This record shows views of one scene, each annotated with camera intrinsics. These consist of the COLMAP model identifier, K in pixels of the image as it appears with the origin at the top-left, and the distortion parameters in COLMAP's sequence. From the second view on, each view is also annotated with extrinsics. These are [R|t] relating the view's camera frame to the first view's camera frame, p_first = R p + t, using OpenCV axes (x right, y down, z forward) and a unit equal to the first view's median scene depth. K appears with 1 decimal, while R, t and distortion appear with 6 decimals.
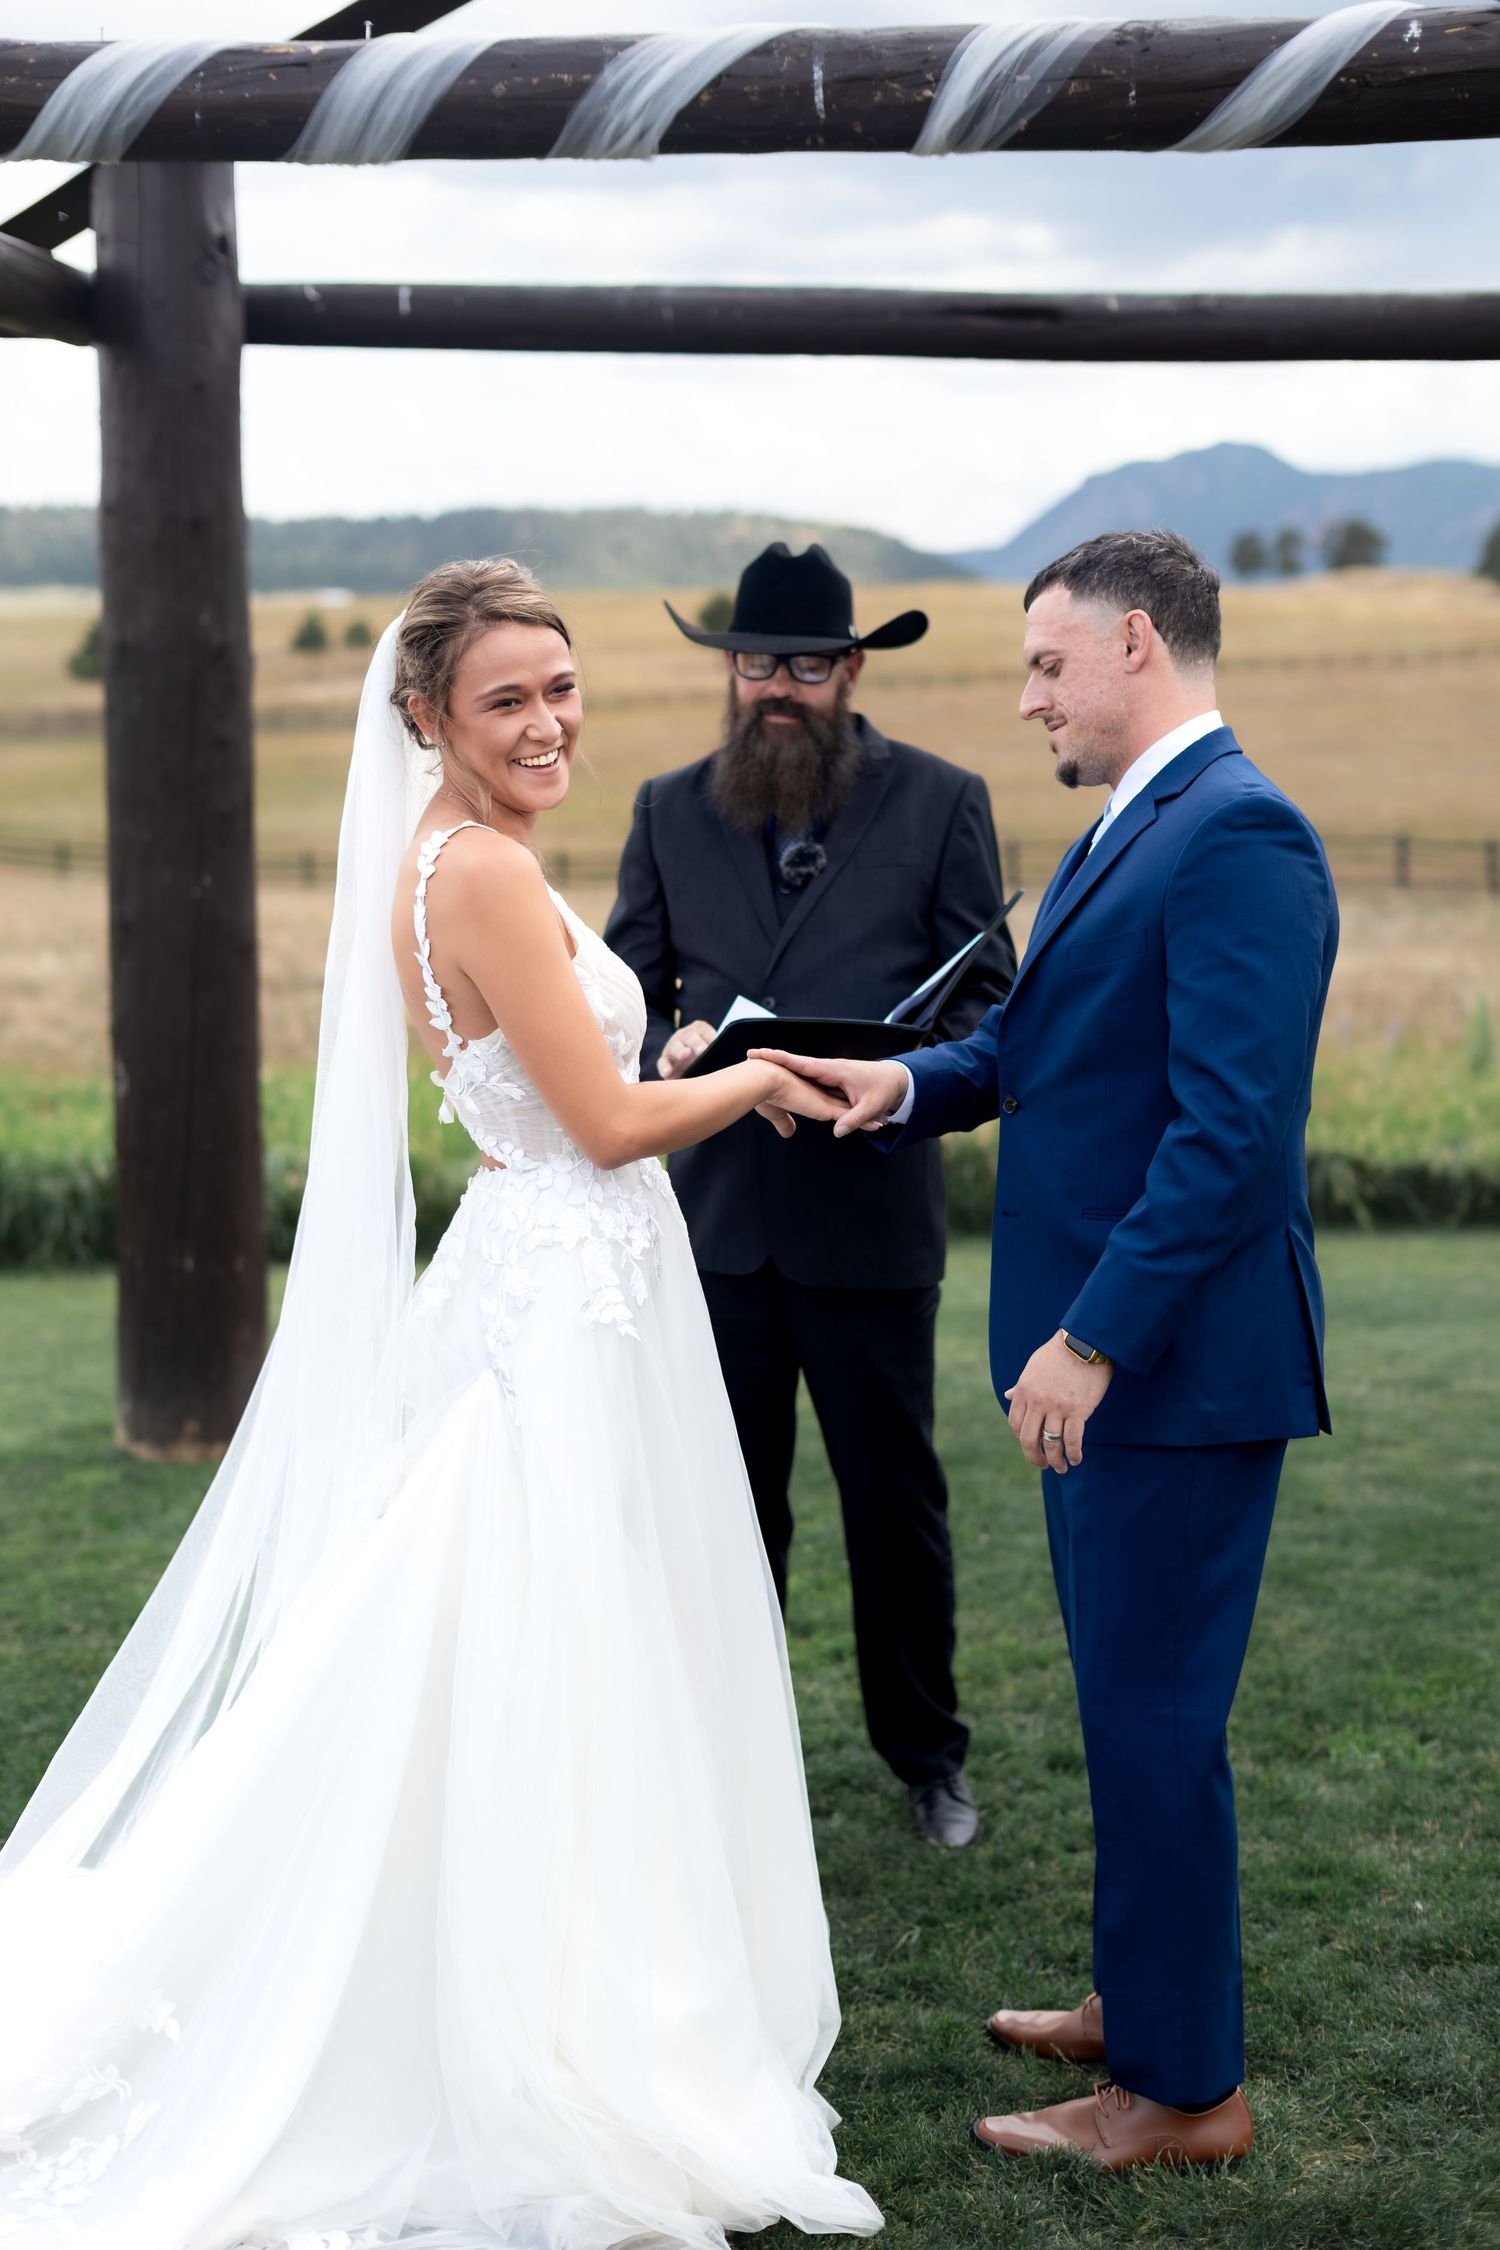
lens RADIAL K [[2886.9, 0, 750.0], [0, 2886.9, 1125.0], [0, 0, 1]] dist [0.004536, -0.062536]
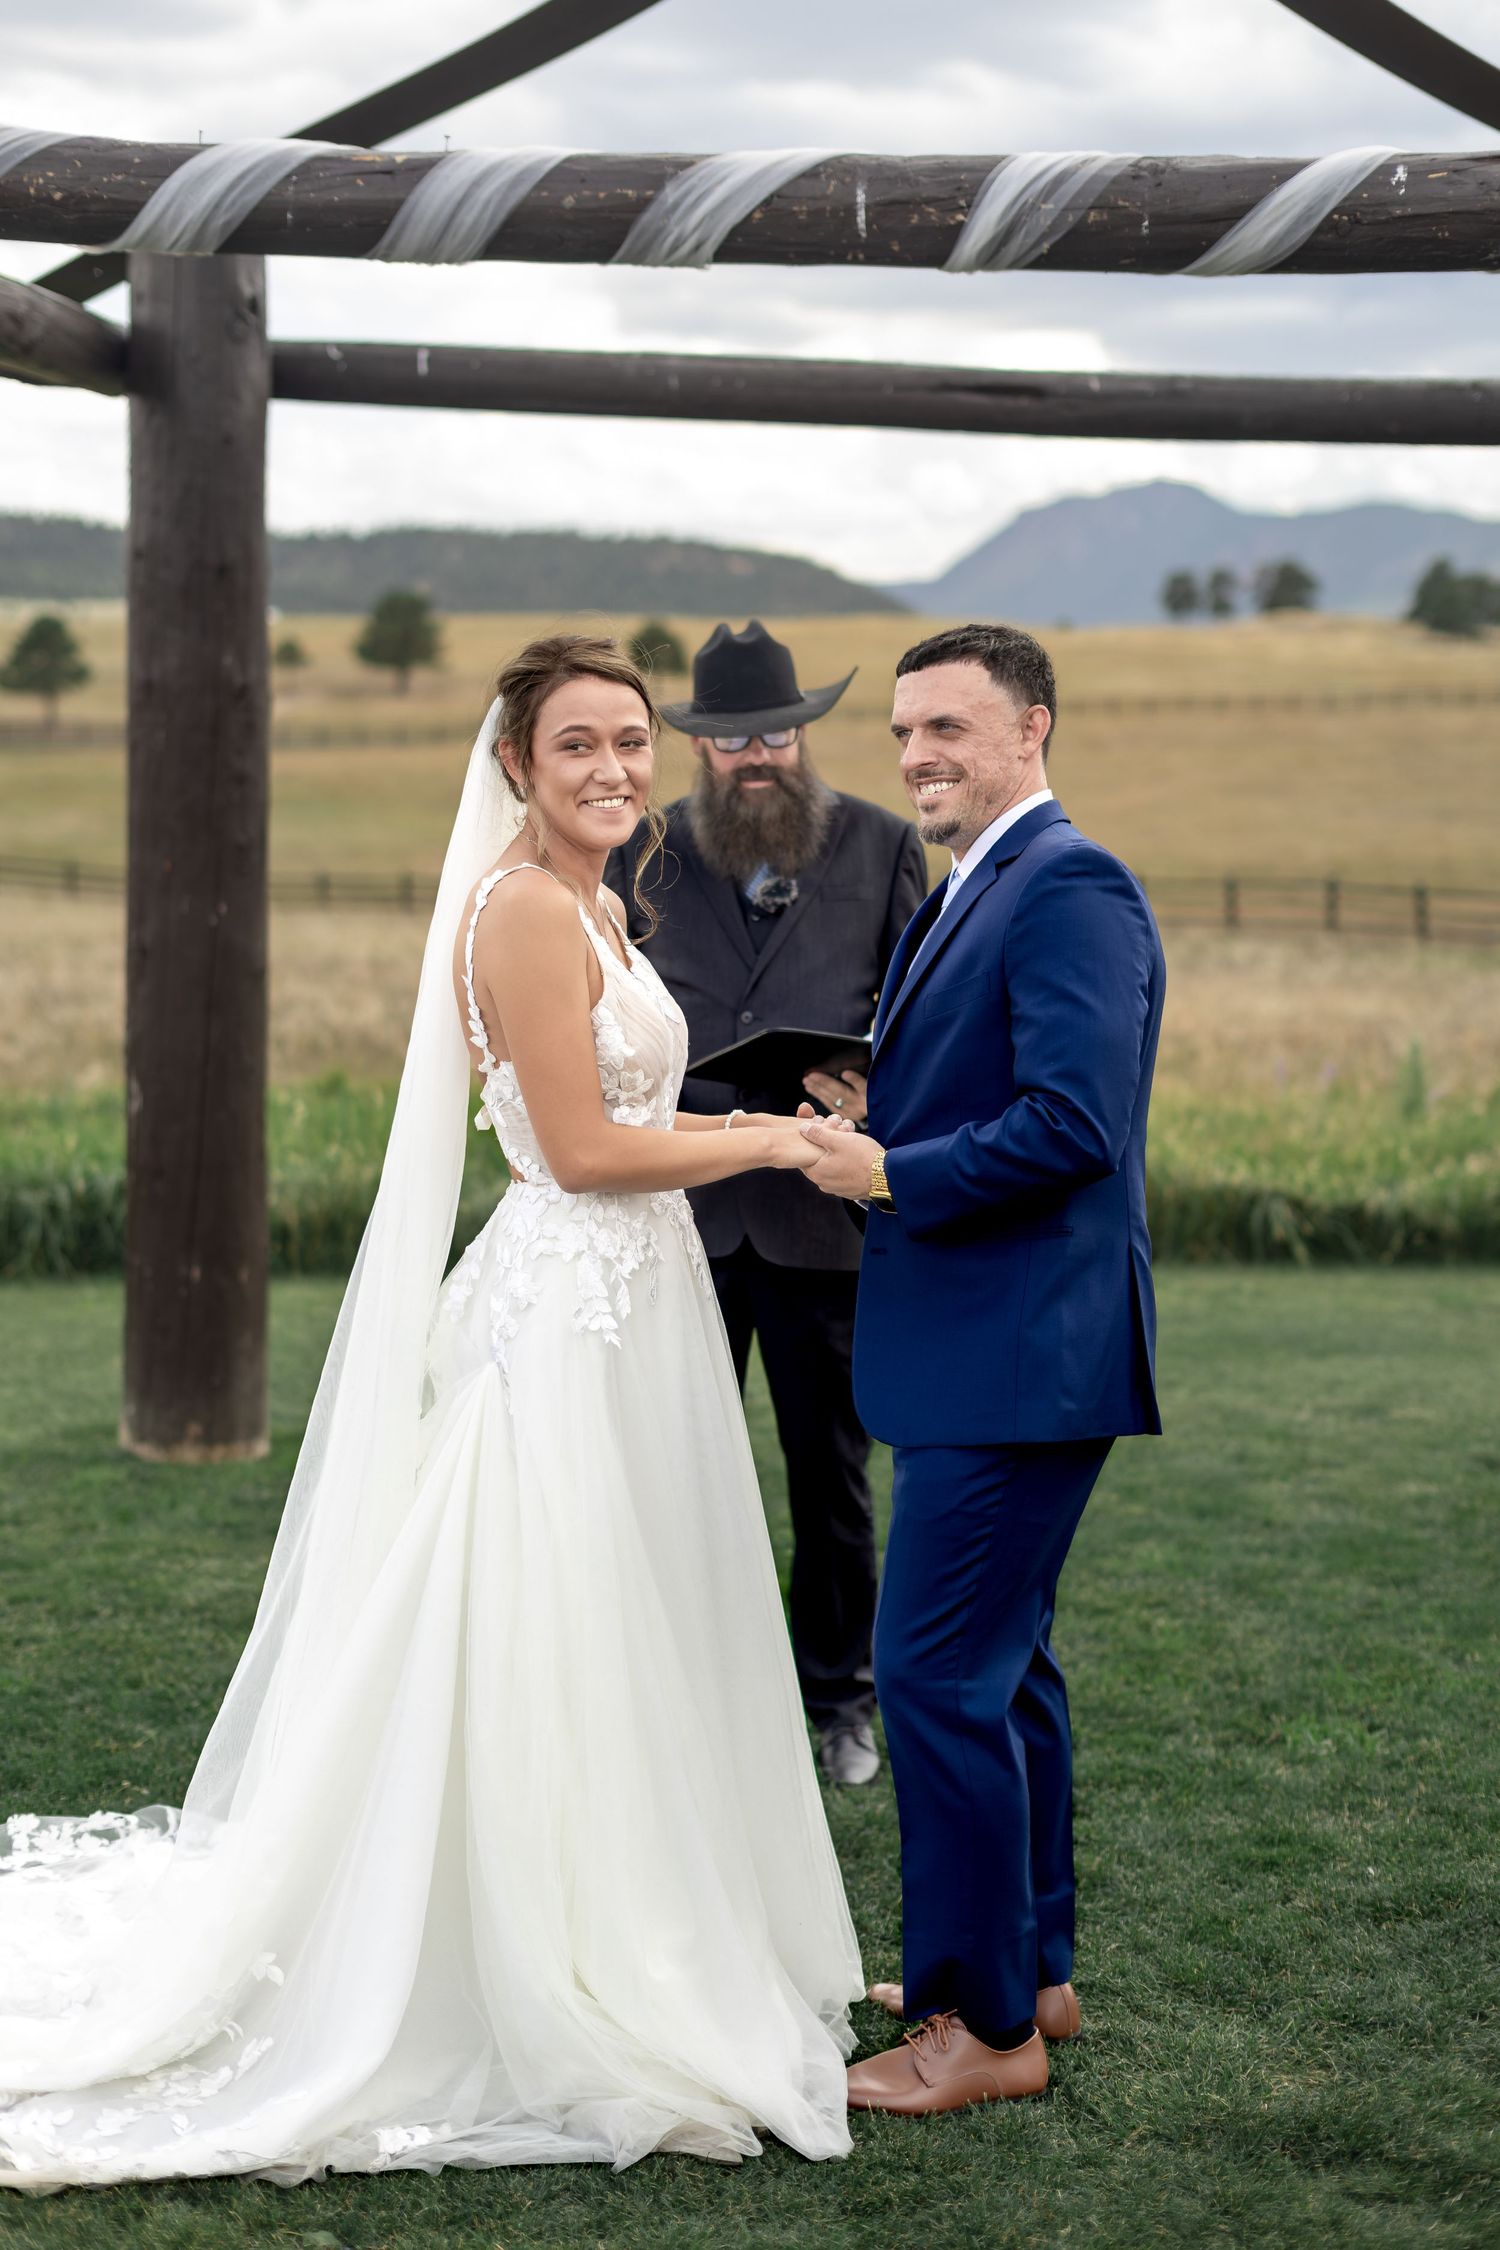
lens RADIAL K [[2908.6, 0, 746.9], [0, 2908.6, 1142.2], [0, 0, 1]] dist [-0.005358, -0.027965]
pose [[0.999444, 0.020151, 0.026571, -0.035447], [-0.020034, 0.999788, -0.004661, 0.001961], [-0.026659, 0.004126, 0.999636, -0.088852]]
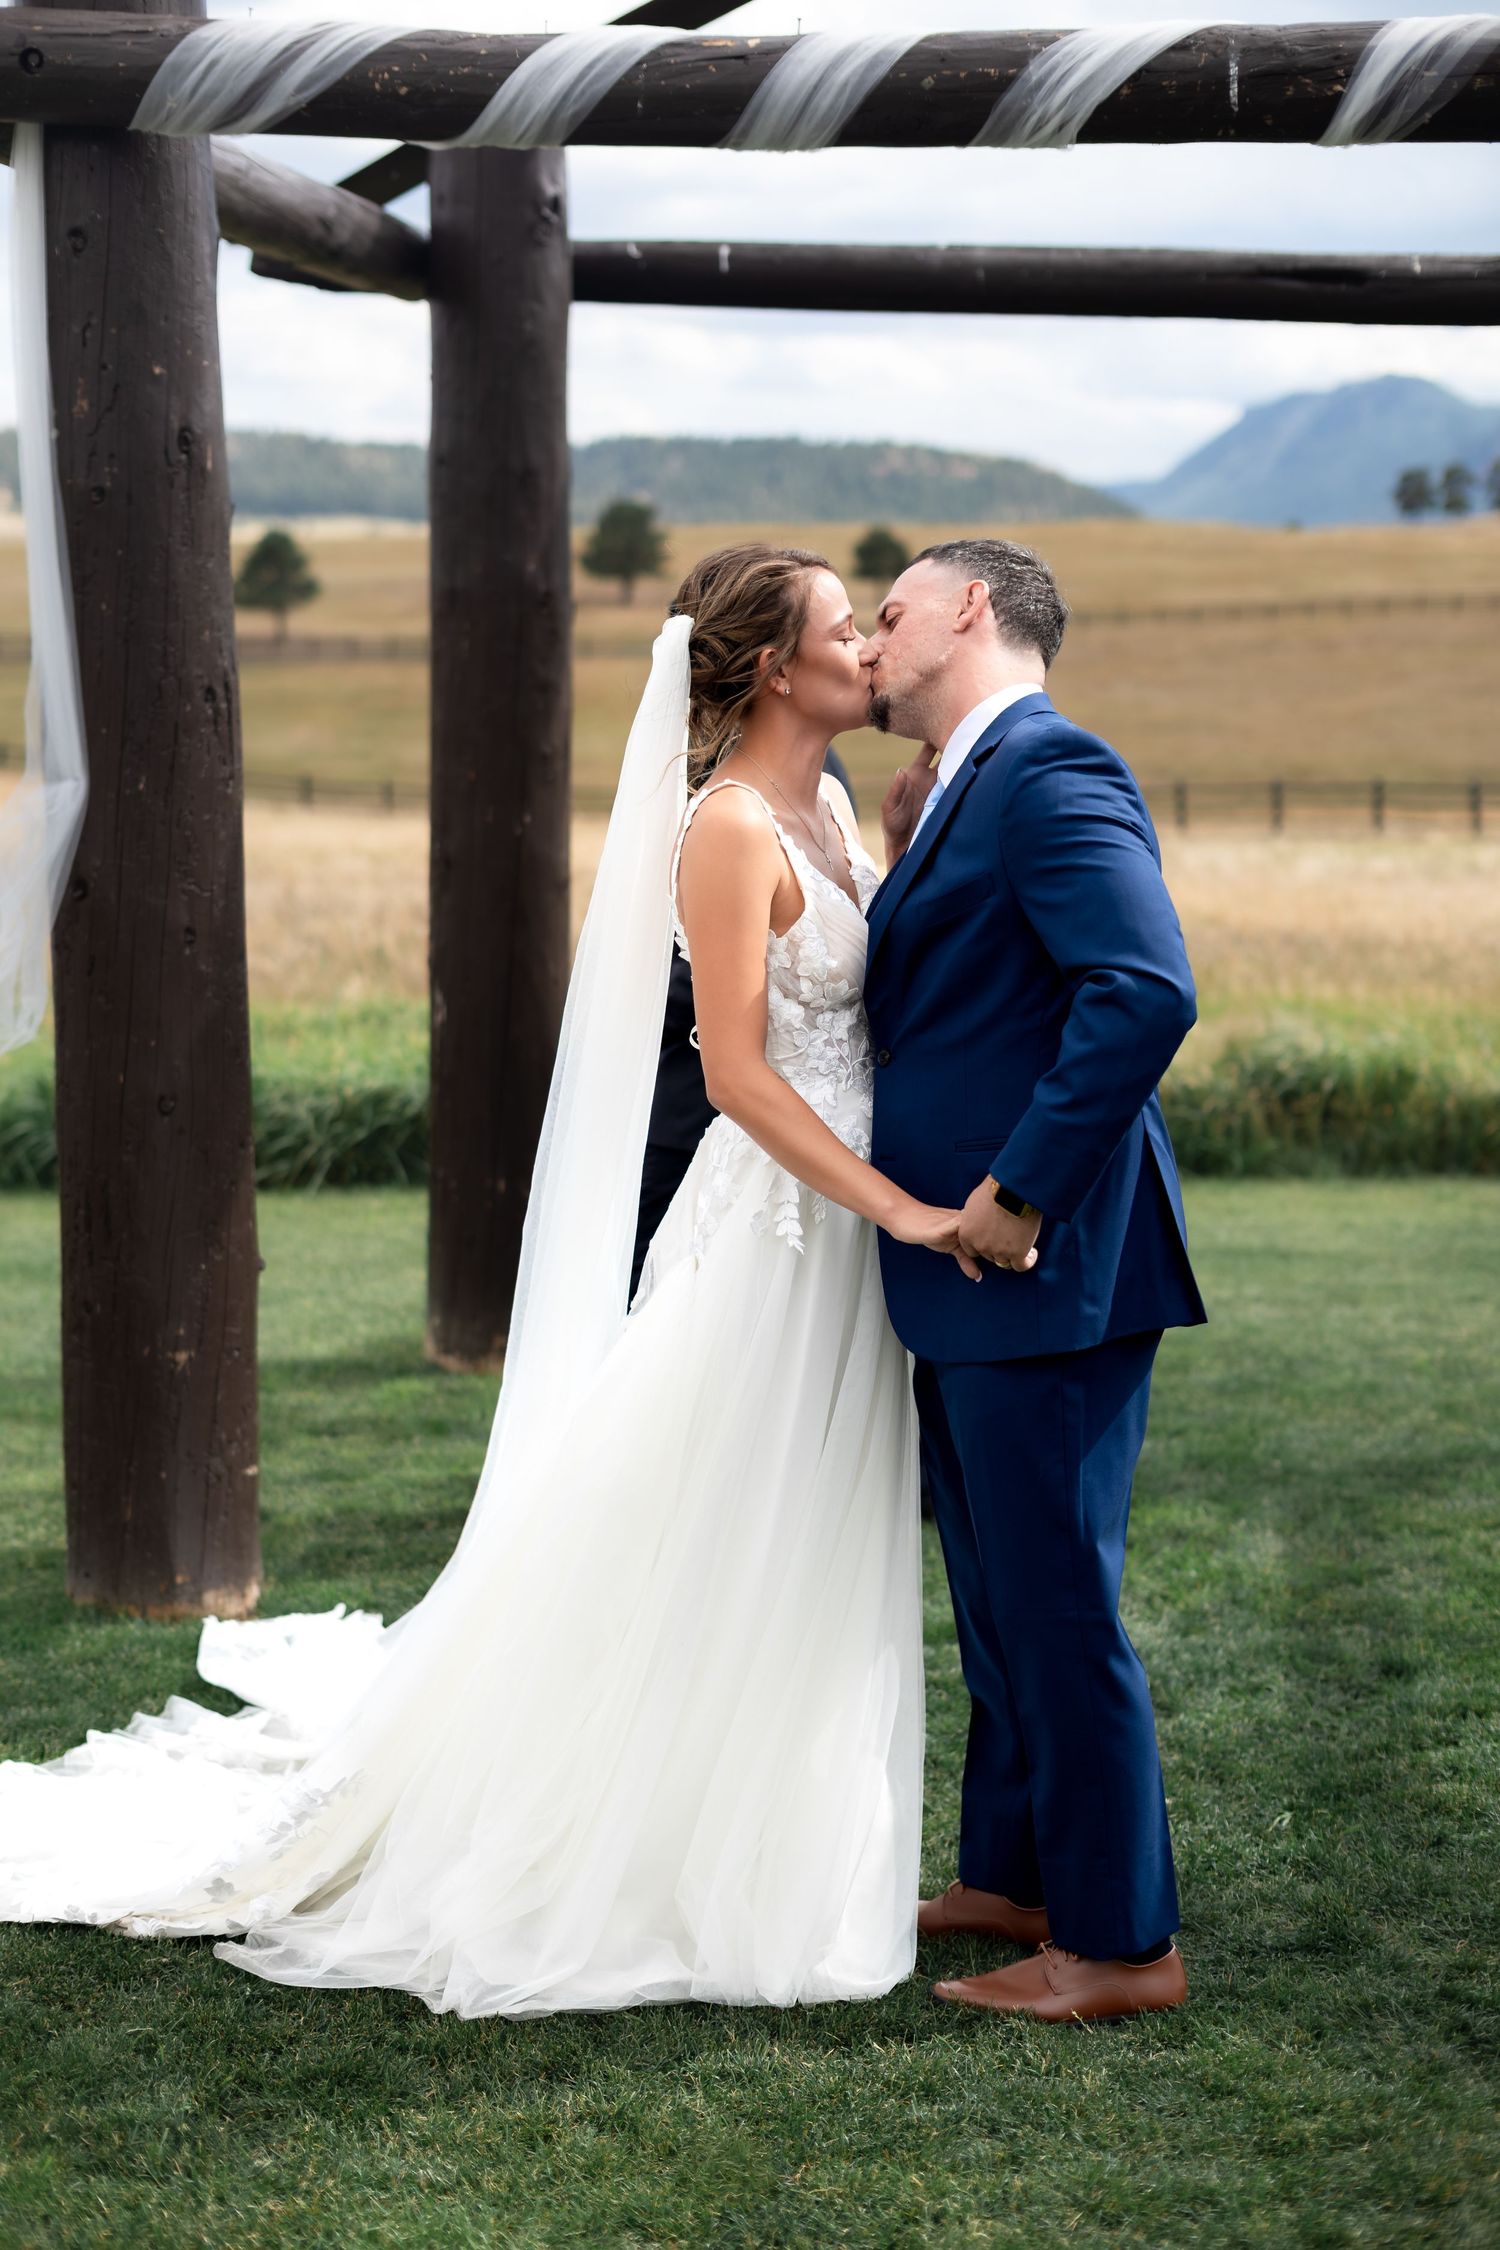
lens RADIAL K [[2908.6, 0, 746.9], [0, 2908.6, 1142.2], [0, 0, 1]] dist [-0.005358, -0.027965]
pose [[0.998638, 0.018988, -0.048597, -0.080463], [-0.017657, 0.999461, 0.027677, 0.002304], [0.049096, -0.026781, 0.998435, -0.069470]]
